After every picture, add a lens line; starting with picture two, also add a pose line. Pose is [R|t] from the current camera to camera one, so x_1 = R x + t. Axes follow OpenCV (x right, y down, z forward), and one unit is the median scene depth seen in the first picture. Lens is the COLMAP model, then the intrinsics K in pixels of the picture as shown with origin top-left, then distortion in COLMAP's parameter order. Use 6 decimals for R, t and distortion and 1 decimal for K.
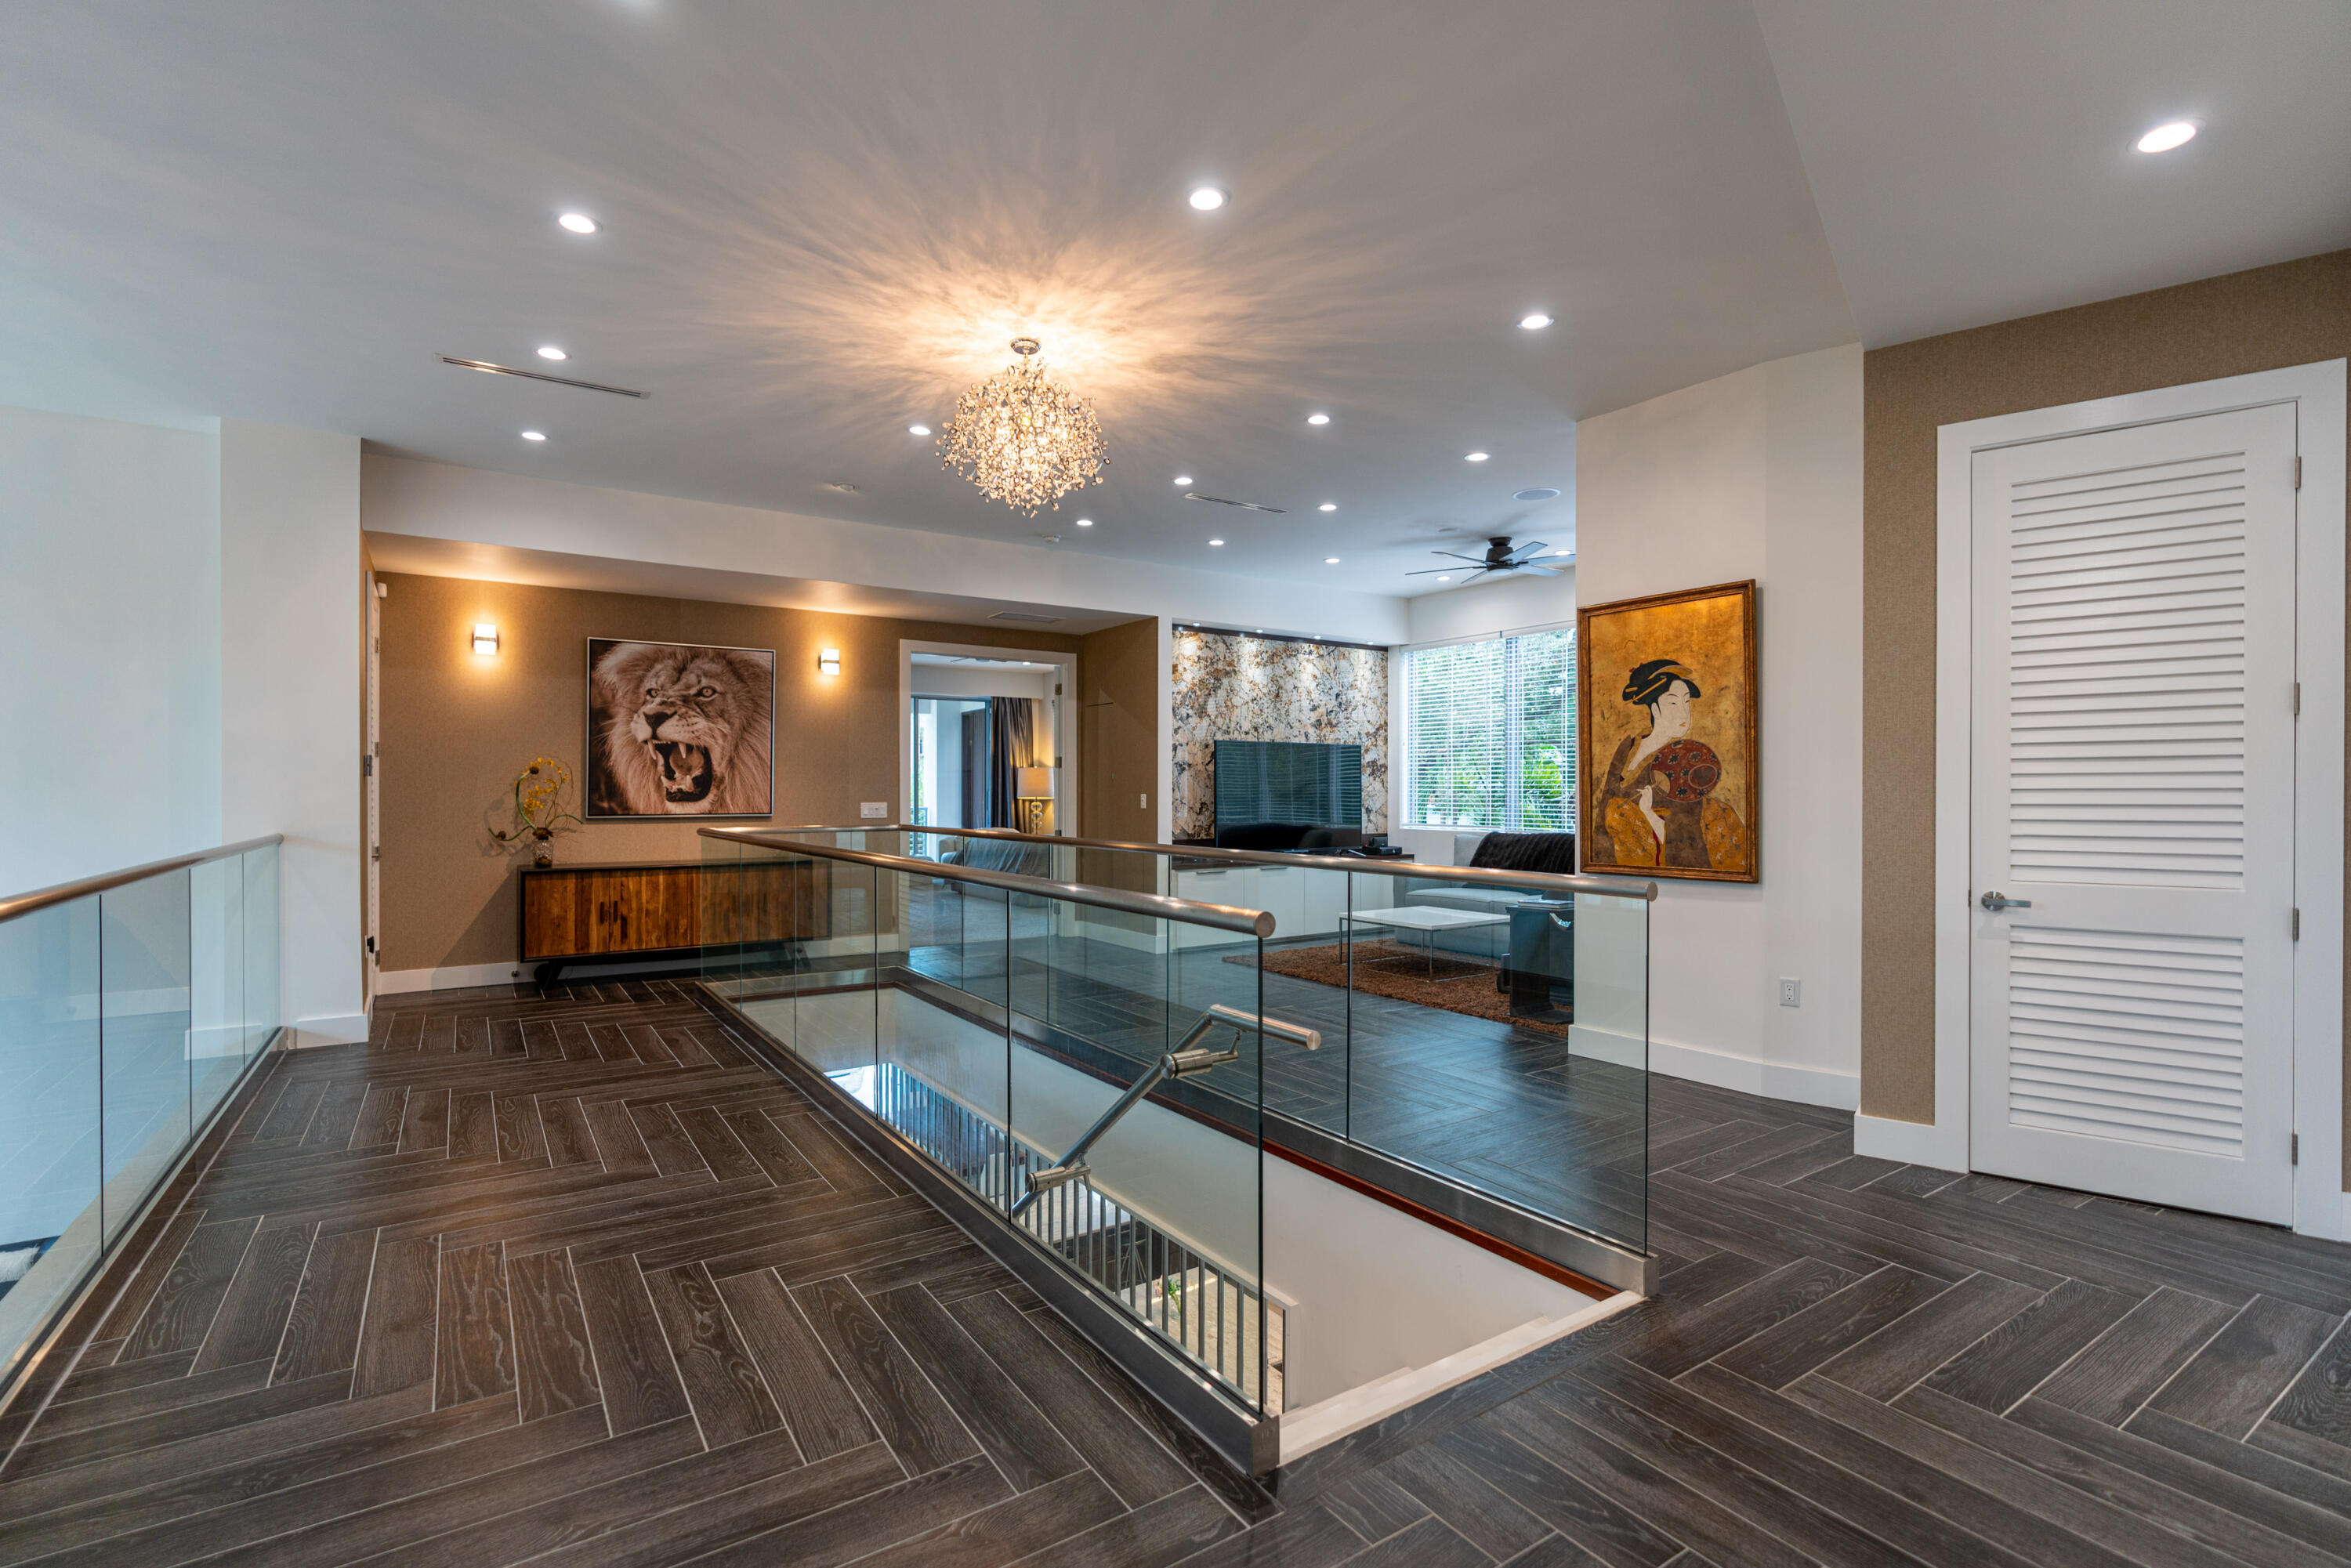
lens RADIAL K [[1070.0, 0, 1169.3], [0, 1070.0, 787.2], [0, 0, 1]] dist [0.000234, -0.000055]
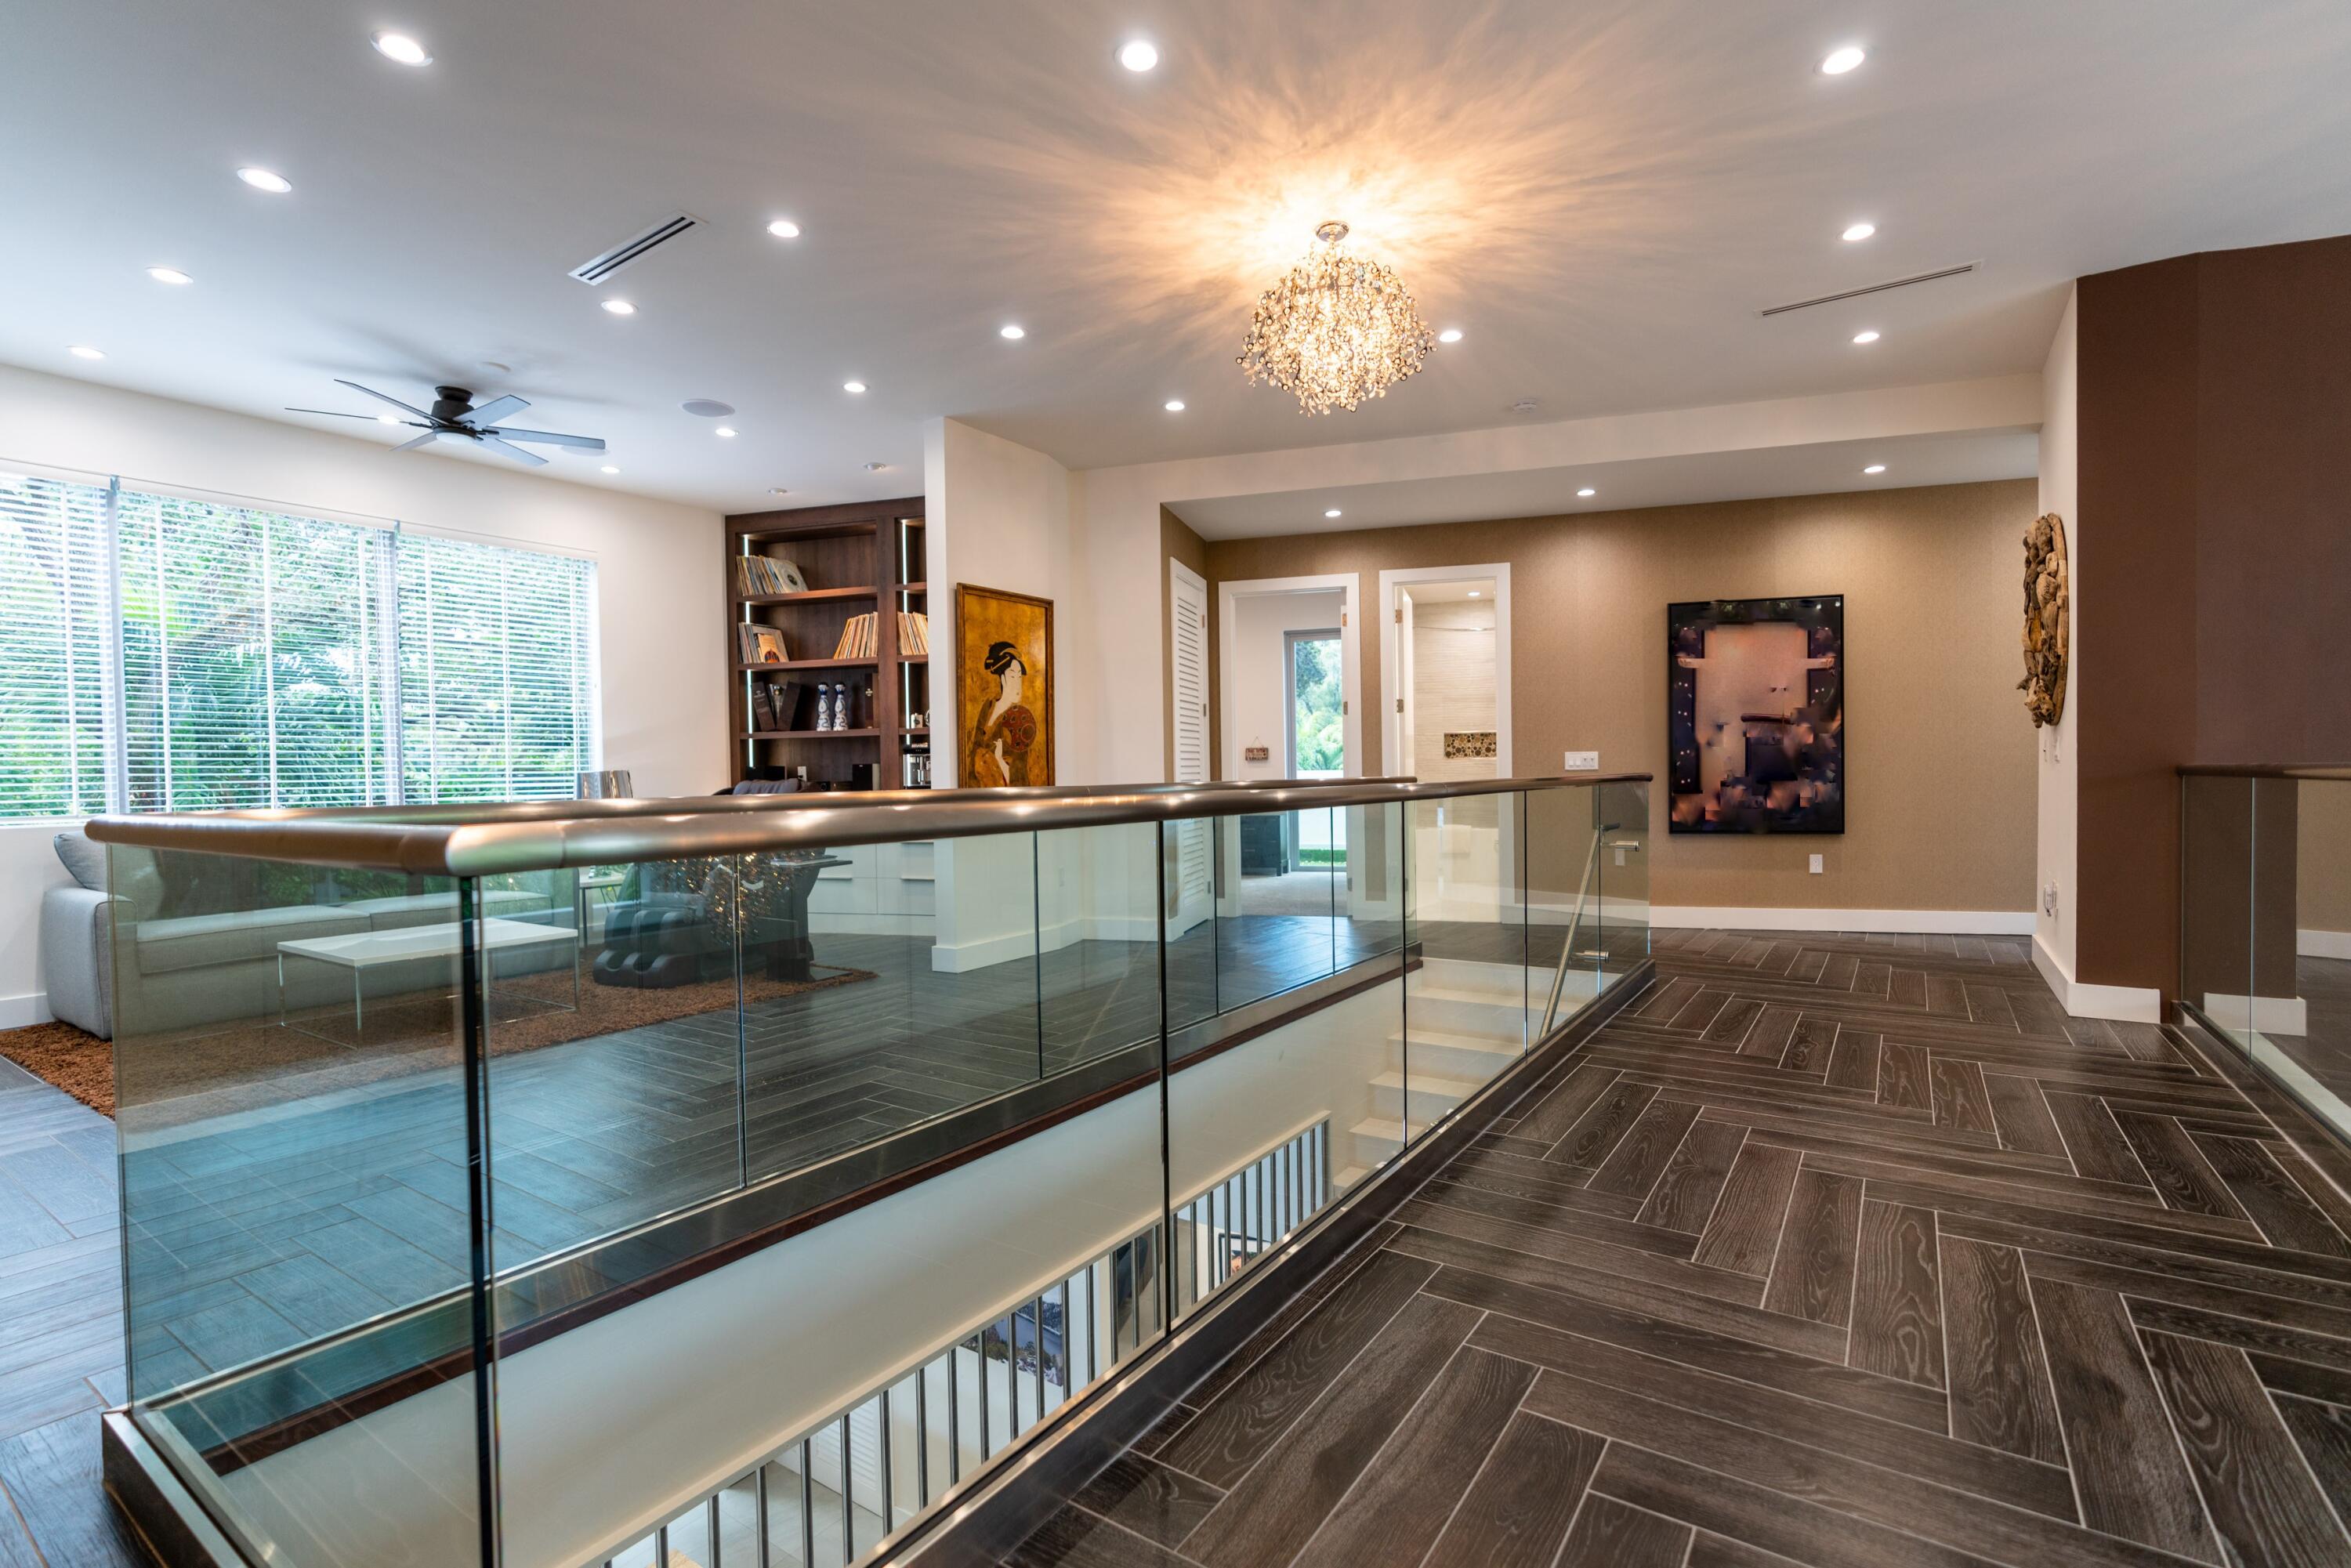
lens RADIAL K [[1070.0, 0, 1169.2], [0, 1070.0, 787.4], [0, 0, 1]] dist [0.000234, -0.000055]
pose [[-0.372246, -0.008832, 0.928092, -0.863986], [0.013277, 0.999802, 0.014840, 0.042589], [-0.928039, 0.017846, -0.372055, 1.367570]]
